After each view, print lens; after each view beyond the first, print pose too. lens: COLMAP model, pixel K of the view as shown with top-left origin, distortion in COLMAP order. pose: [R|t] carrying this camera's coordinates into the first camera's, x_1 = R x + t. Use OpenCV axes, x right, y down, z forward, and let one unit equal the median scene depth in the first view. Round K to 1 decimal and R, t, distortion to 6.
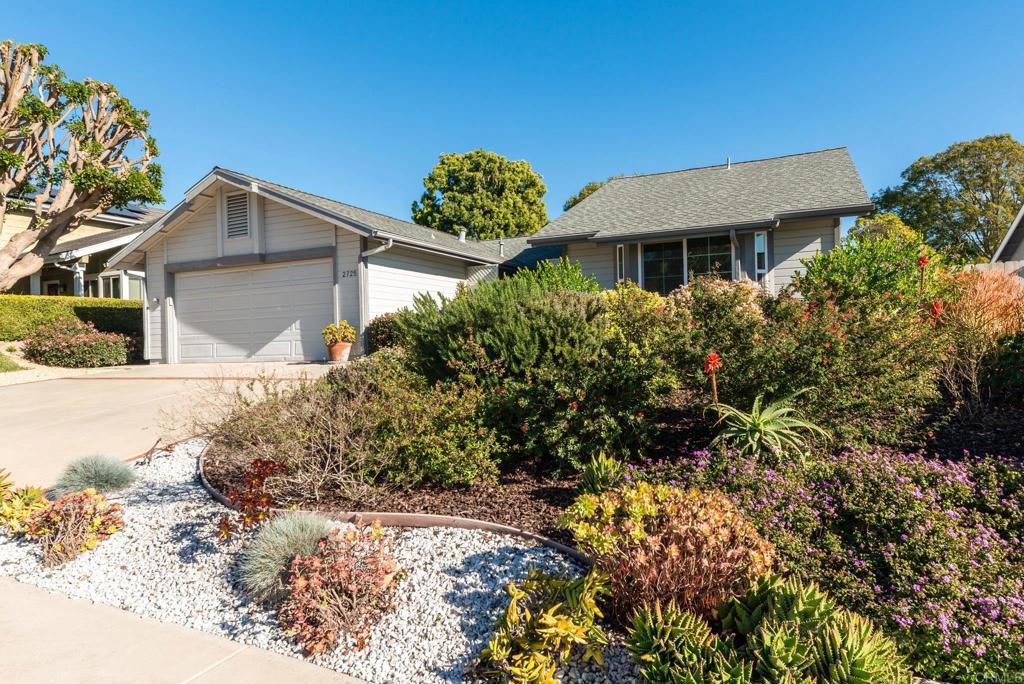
lens RADIAL K [[651.0, 0, 509.6], [0, 651.0, 319.5], [0, 0, 1]] dist [0.015704, 0.001190]
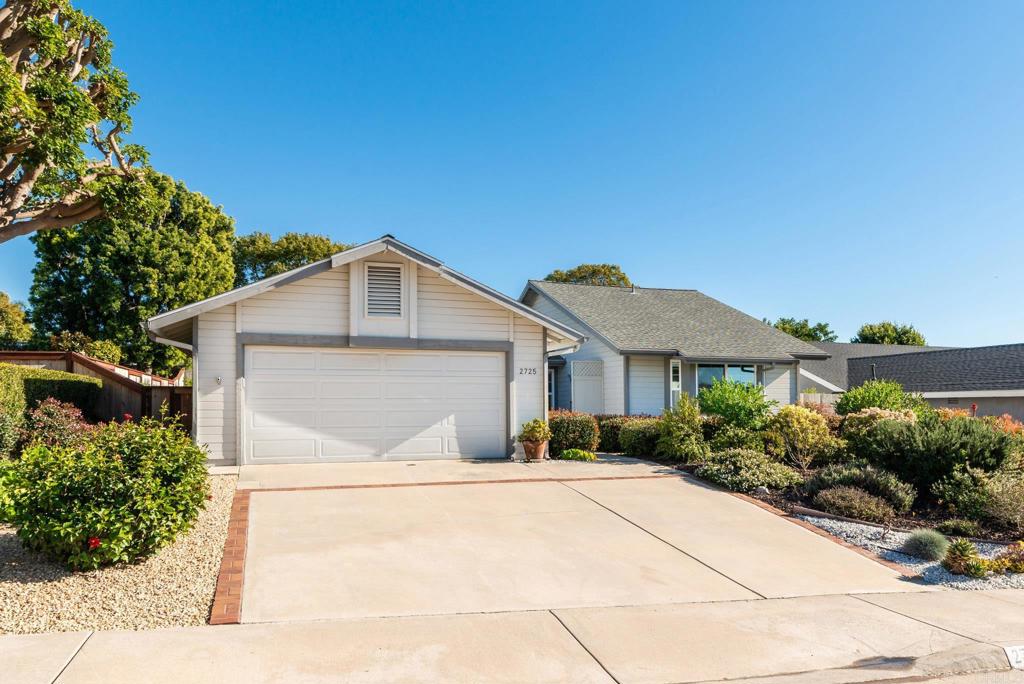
lens RADIAL K [[765.8, 0, 516.0], [0, 765.8, 381.5], [0, 0, 1]] dist [0.005768, 0.005938]
pose [[0.707564, 0.048189, 0.705004, -1.008182], [-0.045000, 0.998720, -0.023102, -0.024267], [-0.705215, -0.015379, 0.708827, 0.159066]]
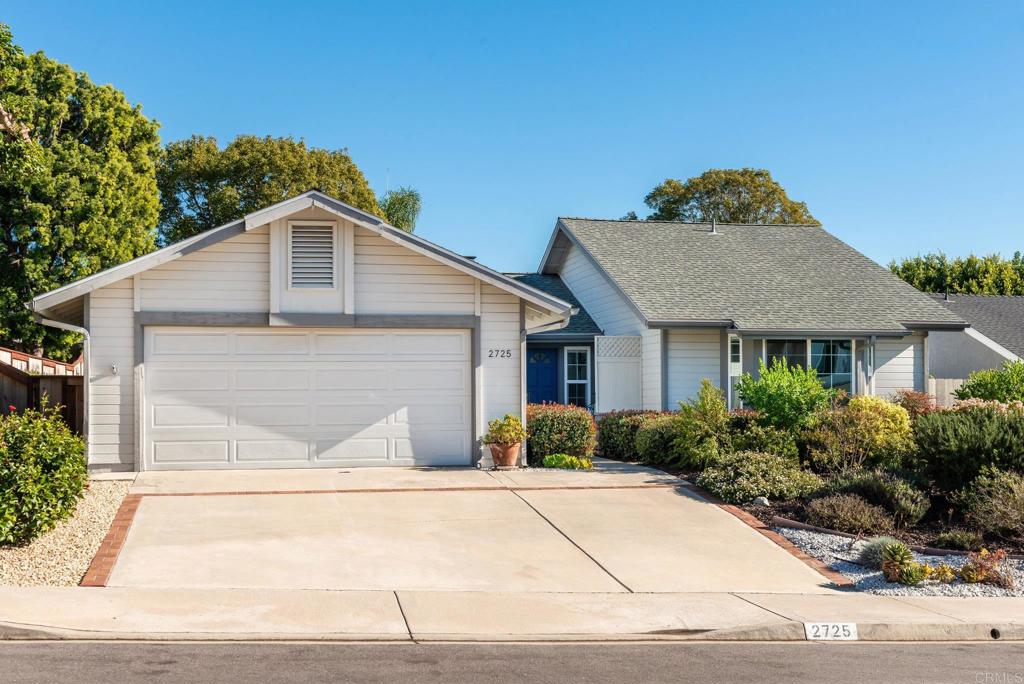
lens RADIAL K [[1385.9, 0, 512.0], [0, 1385.9, 342.0], [0, 0, 1]] dist [0.000382, -0.072476]
pose [[0.787313, 0.049359, 0.614574, -1.158025], [-0.039287, 0.998781, -0.029887, -0.032356], [-0.615300, -0.000615, 0.788293, -0.294424]]
